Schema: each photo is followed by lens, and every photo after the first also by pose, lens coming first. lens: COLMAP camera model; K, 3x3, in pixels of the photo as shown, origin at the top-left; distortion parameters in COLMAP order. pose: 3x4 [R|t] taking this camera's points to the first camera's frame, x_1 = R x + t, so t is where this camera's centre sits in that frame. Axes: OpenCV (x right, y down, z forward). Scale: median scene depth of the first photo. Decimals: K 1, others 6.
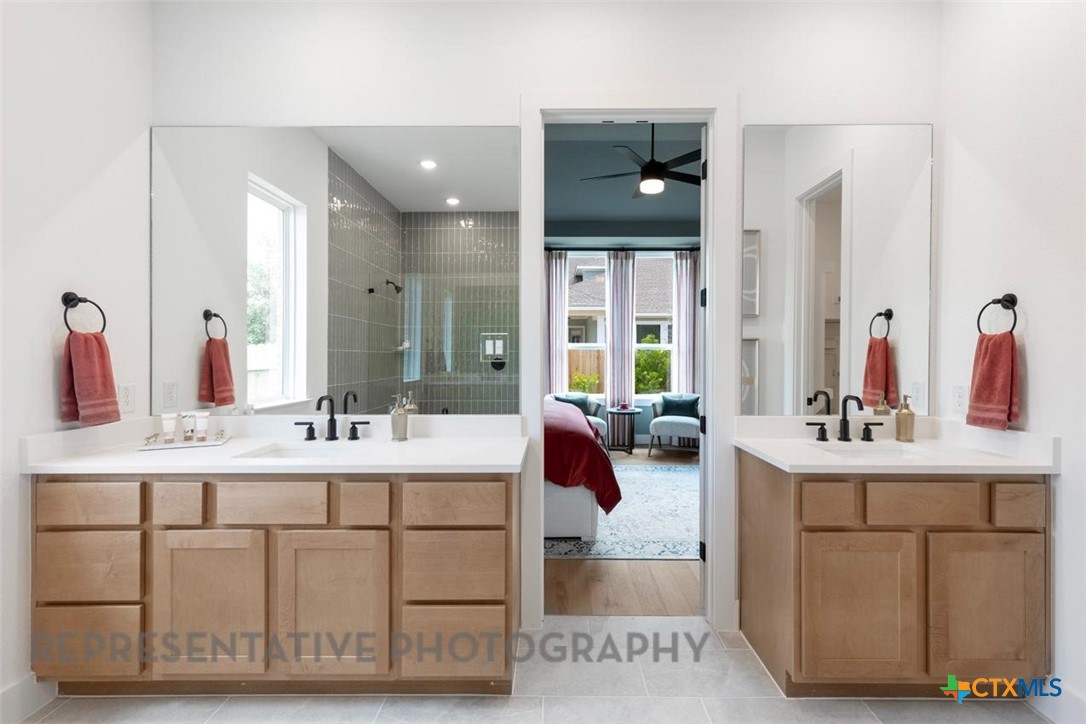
lens RADIAL K [[492.6, 0, 543.0], [0, 492.6, 362.0], [0, 0, 1]] dist [0.001978, 0.000103]
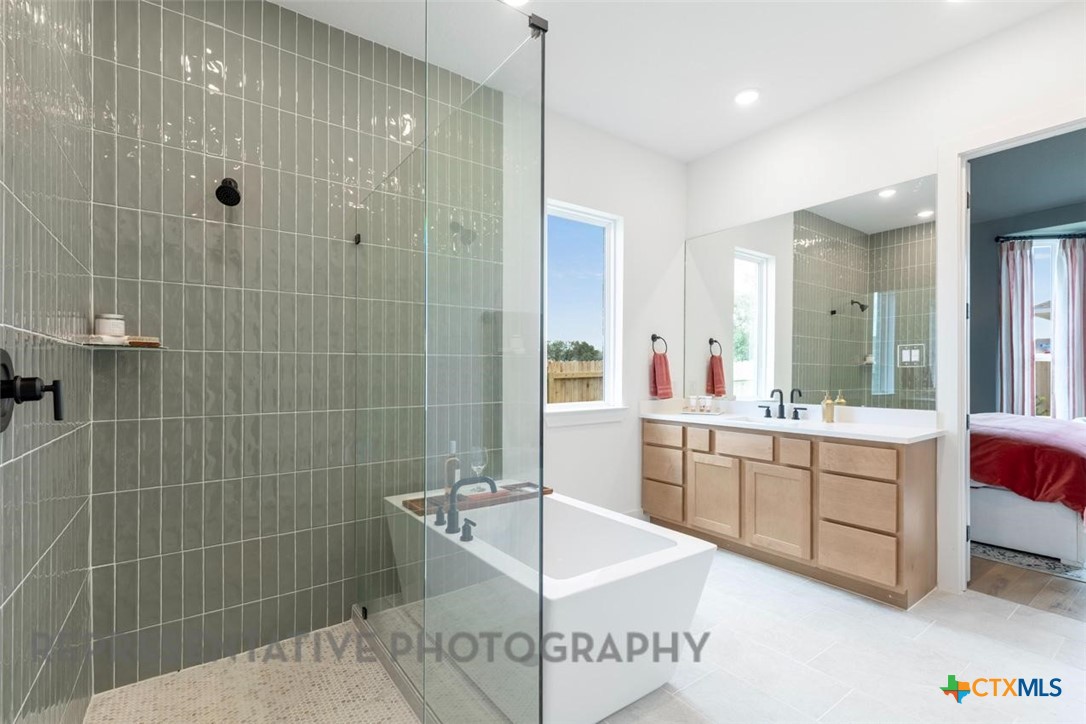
lens RADIAL K [[498.8, 0, 548.2], [0, 498.8, 367.1], [0, 0, 1]] dist [0.001956, 0.000347]
pose [[0.614836, -0.010545, -0.788585, 0.379844], [-0.013131, 0.999635, -0.023605, 0.047139], [0.788546, 0.024868, 0.614473, -0.574930]]
